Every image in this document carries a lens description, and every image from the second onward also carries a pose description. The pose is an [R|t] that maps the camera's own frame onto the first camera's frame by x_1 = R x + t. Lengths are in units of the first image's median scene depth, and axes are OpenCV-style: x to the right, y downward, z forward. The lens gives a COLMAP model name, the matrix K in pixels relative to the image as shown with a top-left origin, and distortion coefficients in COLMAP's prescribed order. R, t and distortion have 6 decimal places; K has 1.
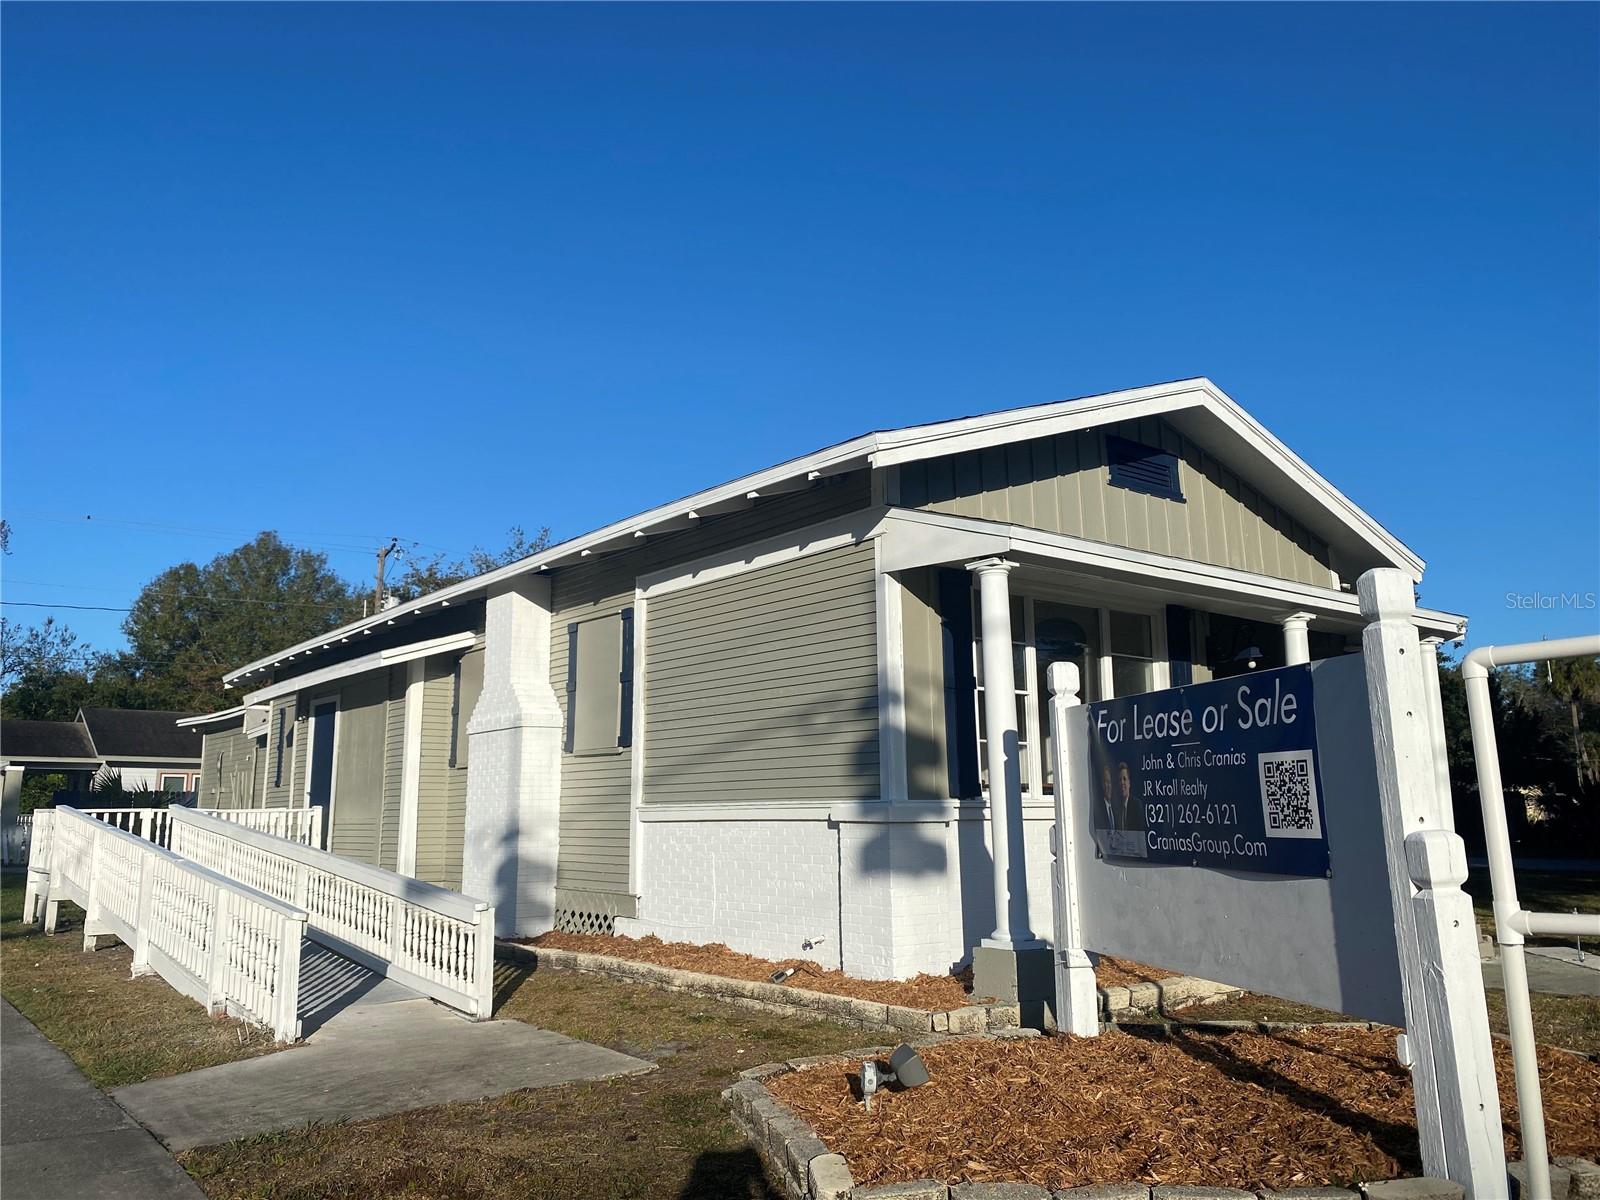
lens RADIAL K [[1238.3, 0, 800.6], [0, 1238.3, 563.1], [0, 0, 1]] dist [0.004353, -0.004699]
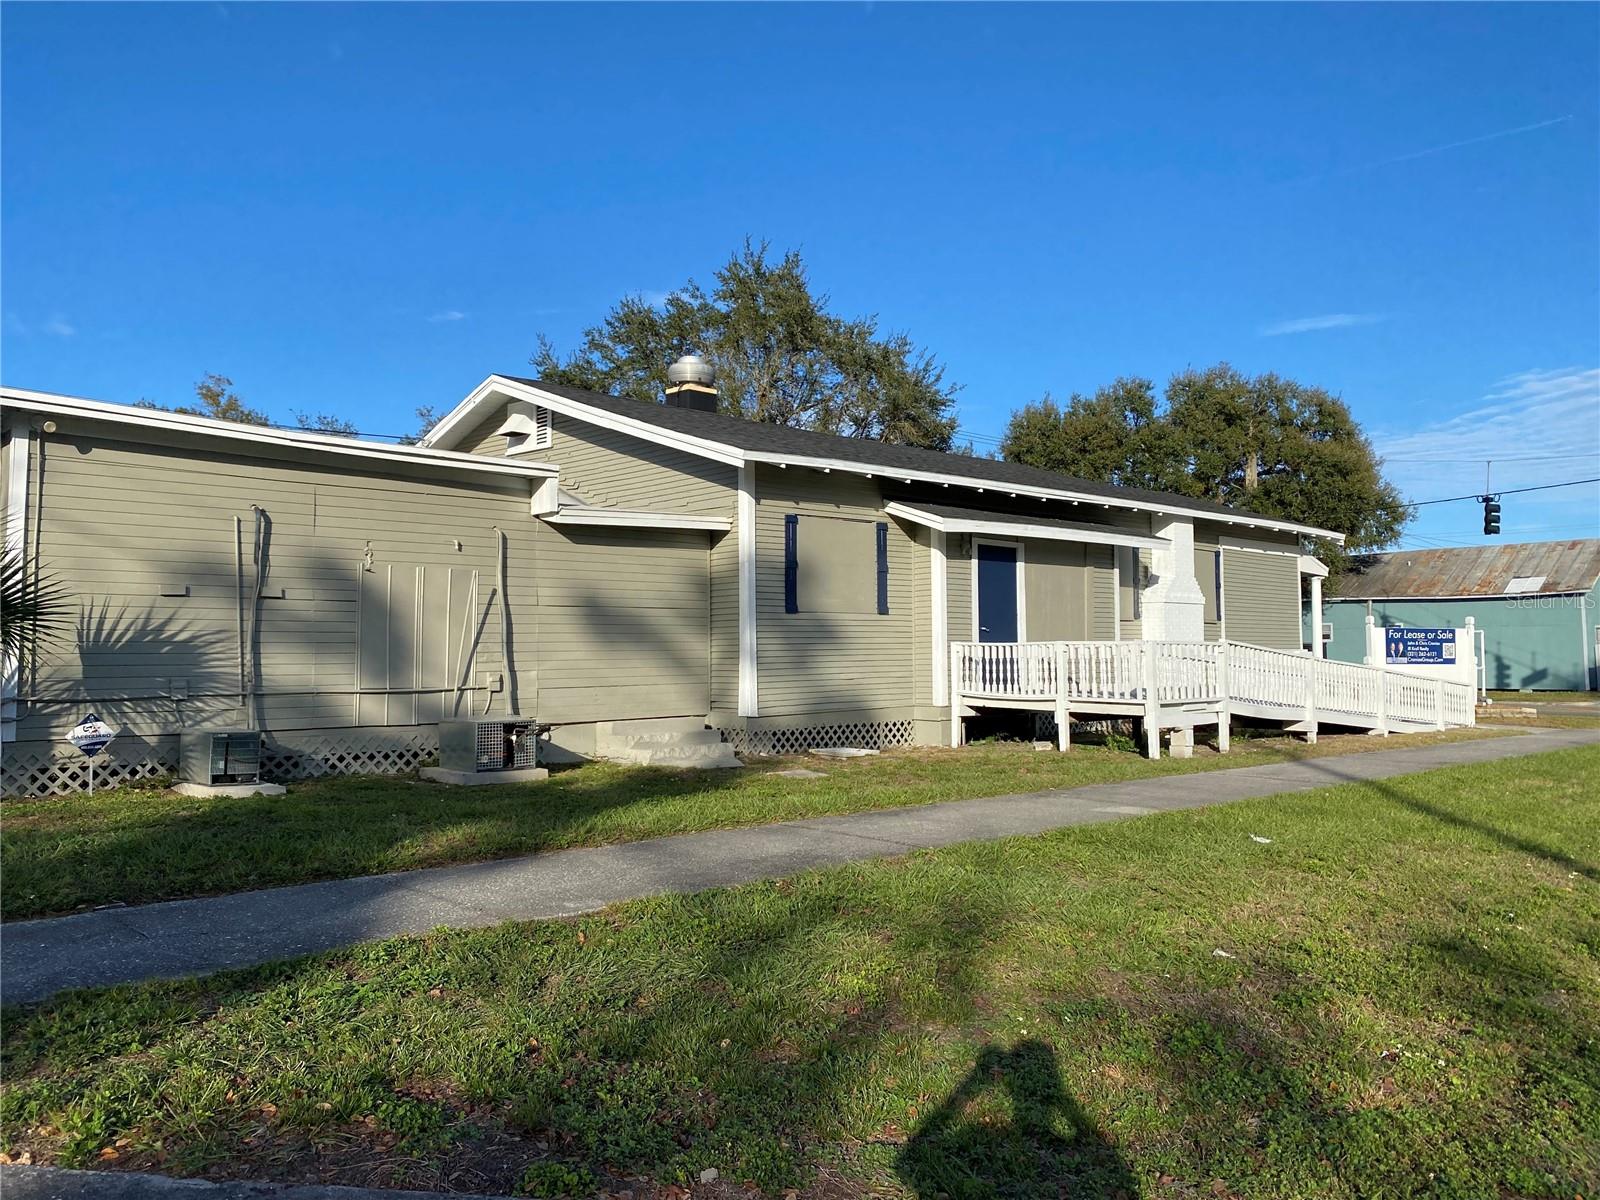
lens RADIAL K [[1196.2, 0, 795.2], [0, 1196.2, 643.2], [0, 0, 1]] dist [0.025374, 0.000549]
pose [[-0.061551, 0.012409, 0.998027, -1.491889], [-0.203581, 0.978746, -0.024724, 0.270913], [-0.977121, -0.204701, -0.057717, 1.281743]]
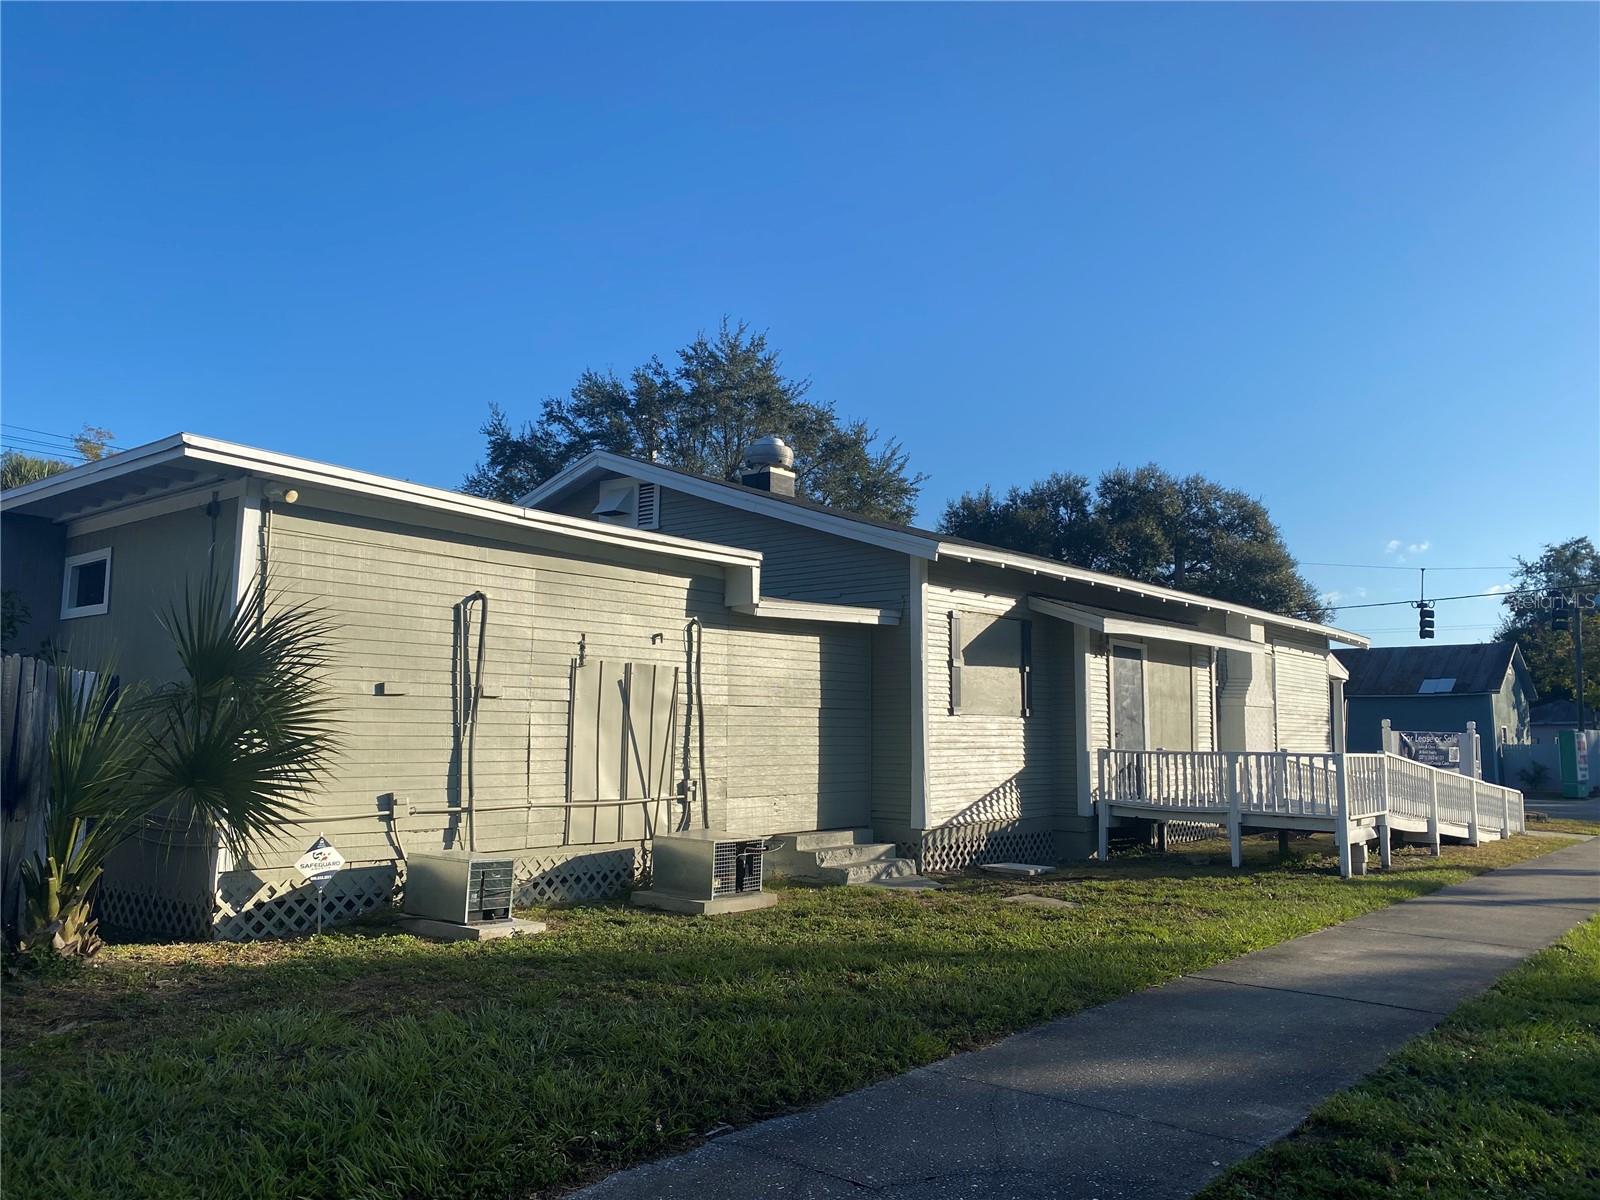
lens RADIAL K [[1214.7, 0, 800.0], [0, 1214.7, 600.0], [0, 0, 1]] dist [0.064287, -0.116399]
pose [[-0.198861, 0.110120, 0.973821, -1.407202], [-0.212895, 0.965084, -0.152606, 0.306830], [-0.956624, -0.237669, -0.168473, 1.533061]]
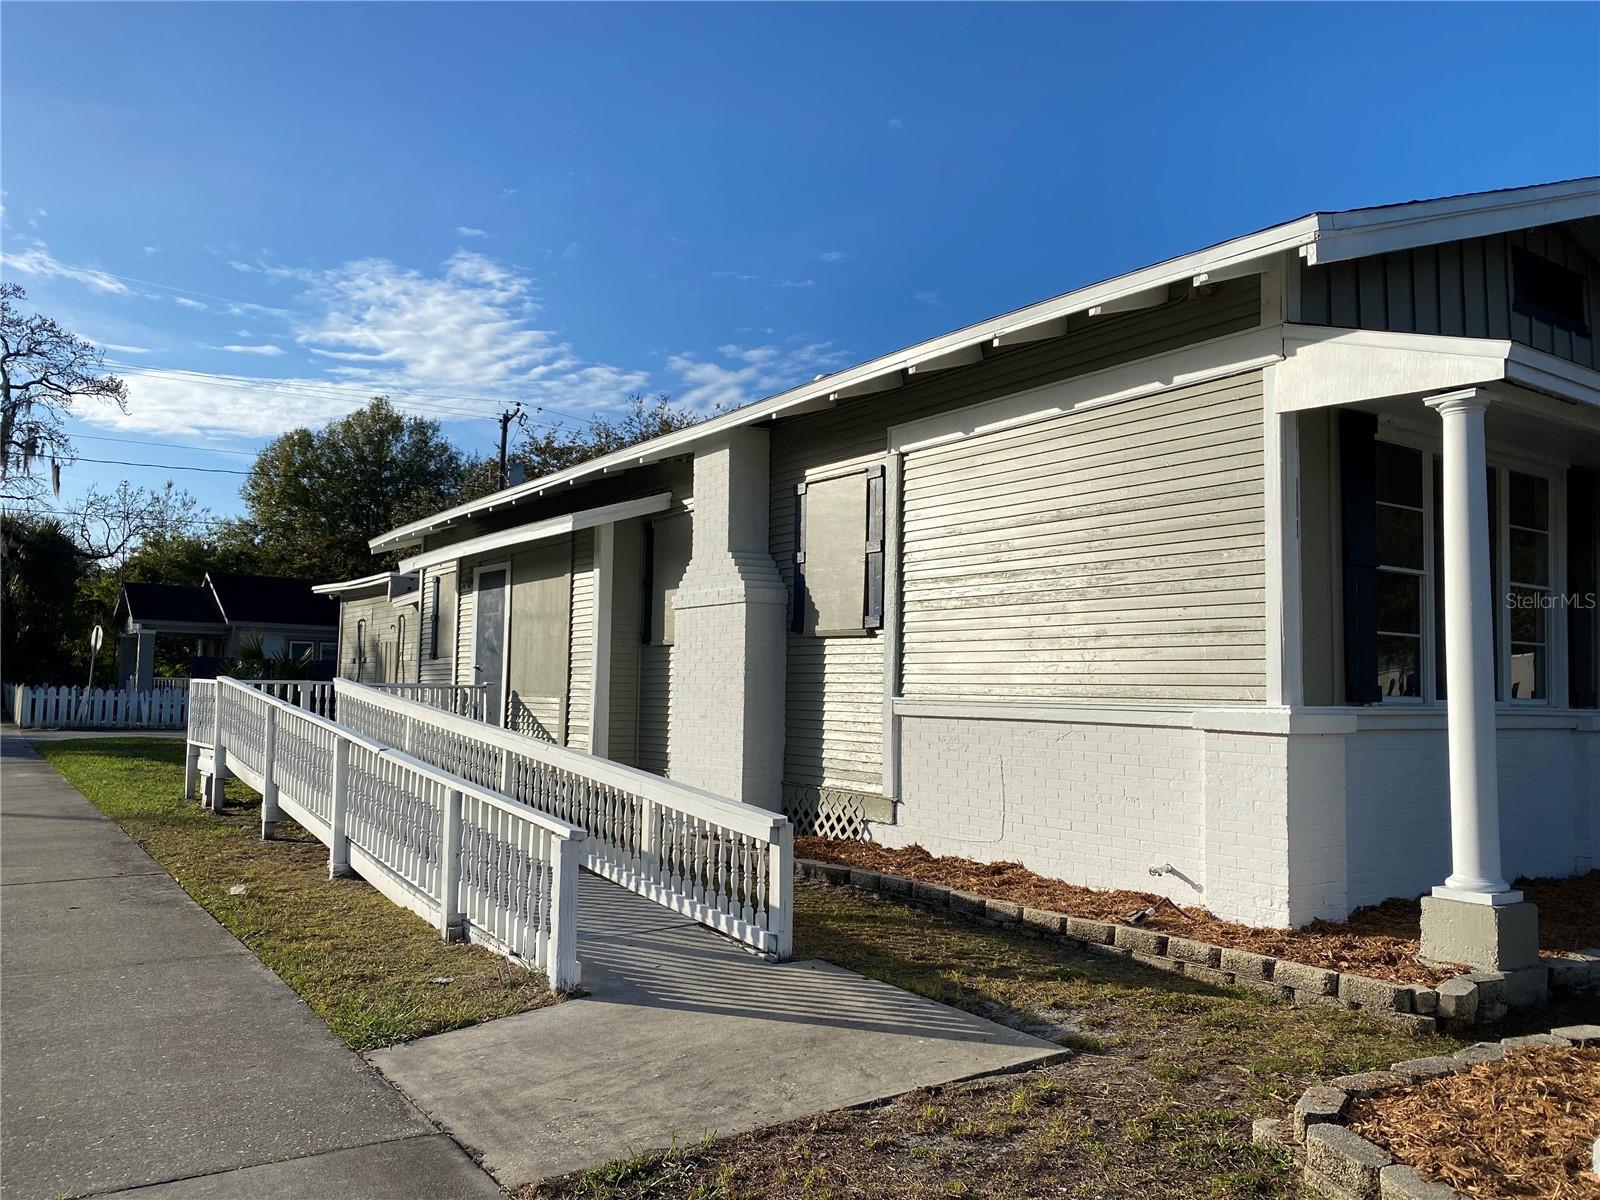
lens RADIAL K [[1214.7, 0, 800.0], [0, 1214.7, 600.0], [0, 0, 1]] dist [0.064287, -0.116399]
pose [[0.998017, 0.020503, -0.059506, -0.103321], [-0.012791, 0.991796, 0.127188, 0.017135], [0.061625, -0.126175, 0.990092, 0.121891]]
